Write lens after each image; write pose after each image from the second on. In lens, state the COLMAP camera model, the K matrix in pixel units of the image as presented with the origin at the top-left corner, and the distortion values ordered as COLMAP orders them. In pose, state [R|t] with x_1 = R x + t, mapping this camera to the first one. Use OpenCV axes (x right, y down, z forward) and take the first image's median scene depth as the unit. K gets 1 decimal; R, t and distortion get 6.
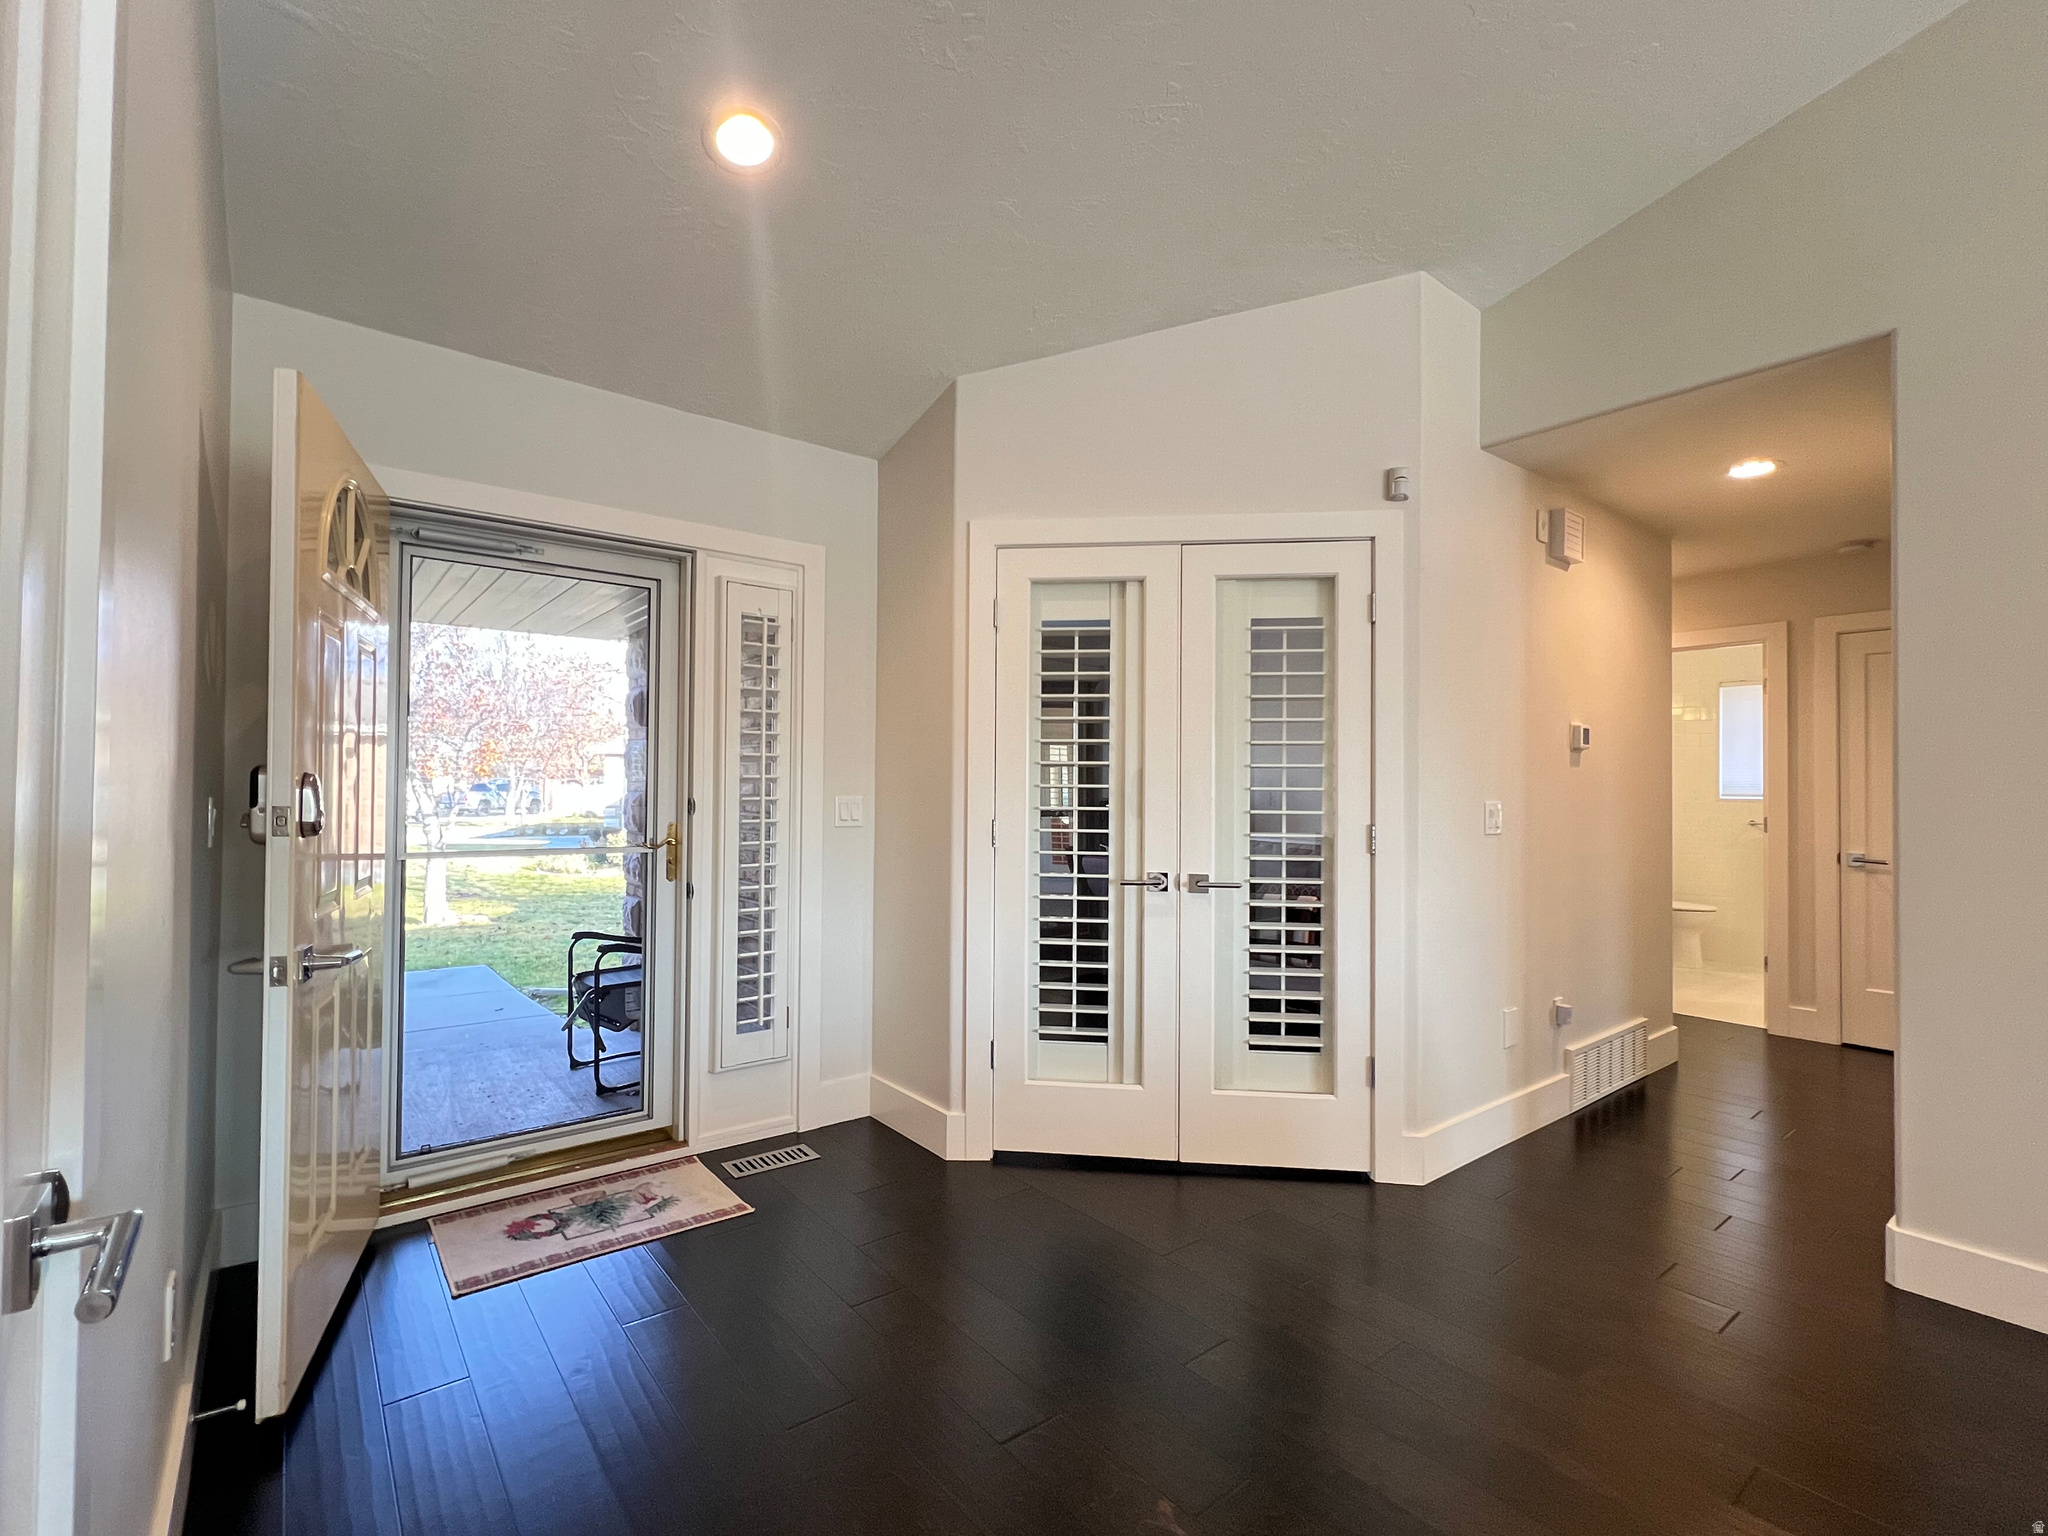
lens RADIAL K [[931.2, 0, 1015.6], [0, 931.2, 771.4], [0, 0, 1]] dist [-0.004612, 0.004369]
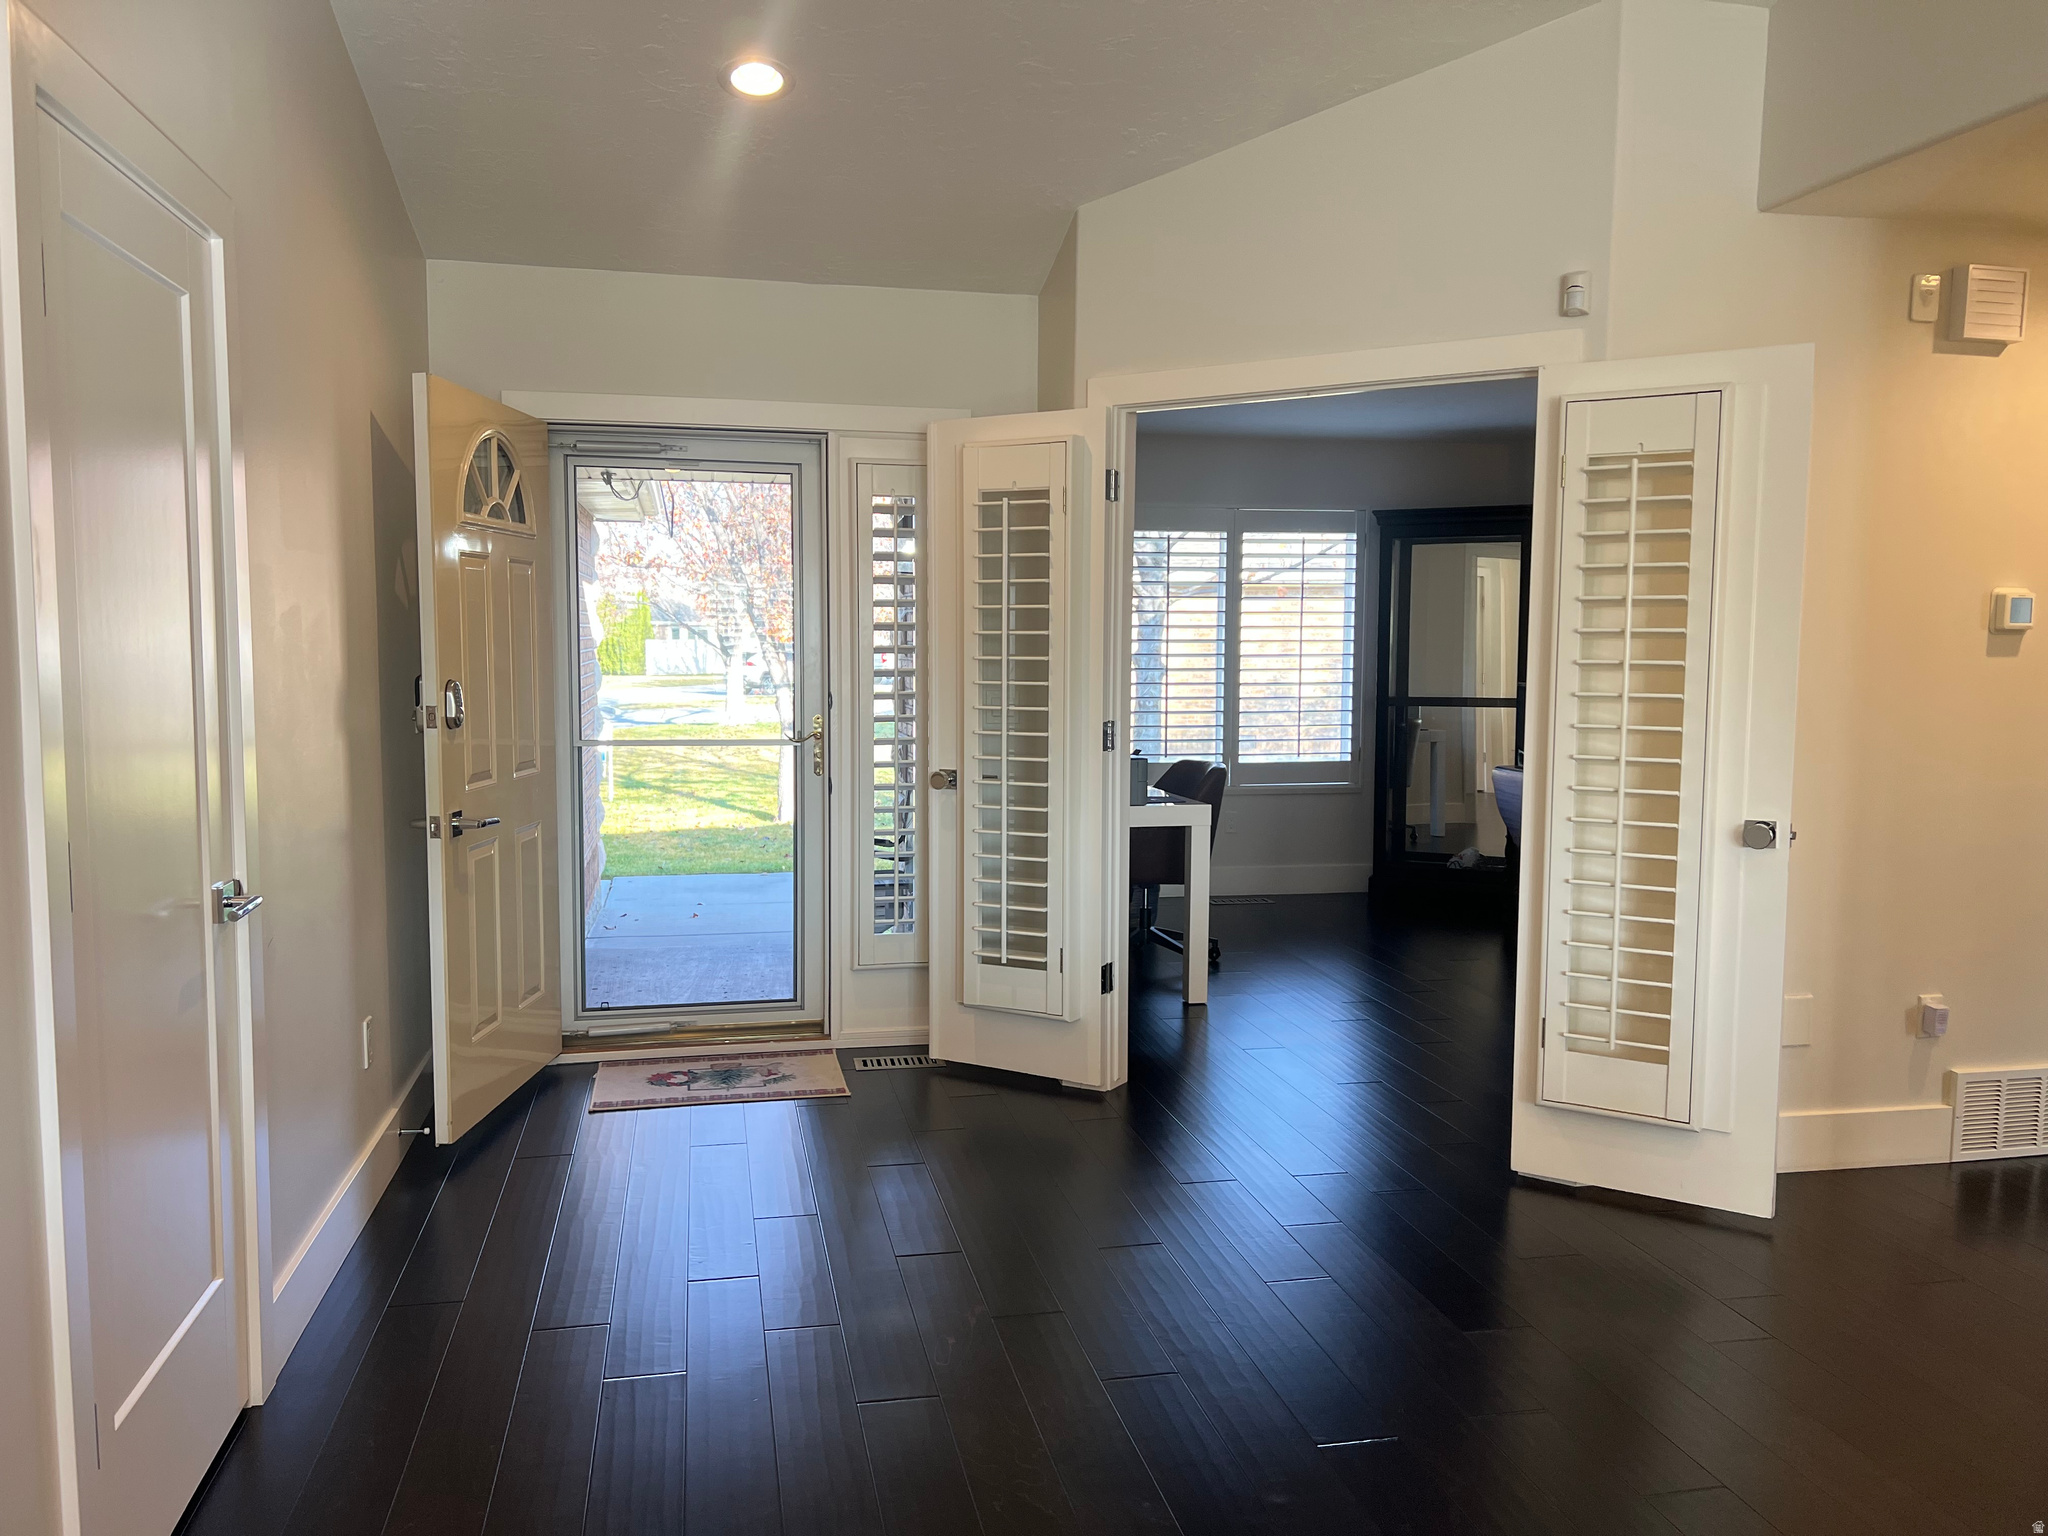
lens RADIAL K [[1556.7, 0, 1032.6], [0, 1556.7, 759.3], [0, 0, 1]] dist [0.048743, -0.023581]
pose [[0.896086, 0.033007, -0.442653, 0.662561], [0.009495, 0.995578, 0.093458, -0.059500], [0.443780, -0.087949, 0.891810, -0.428273]]
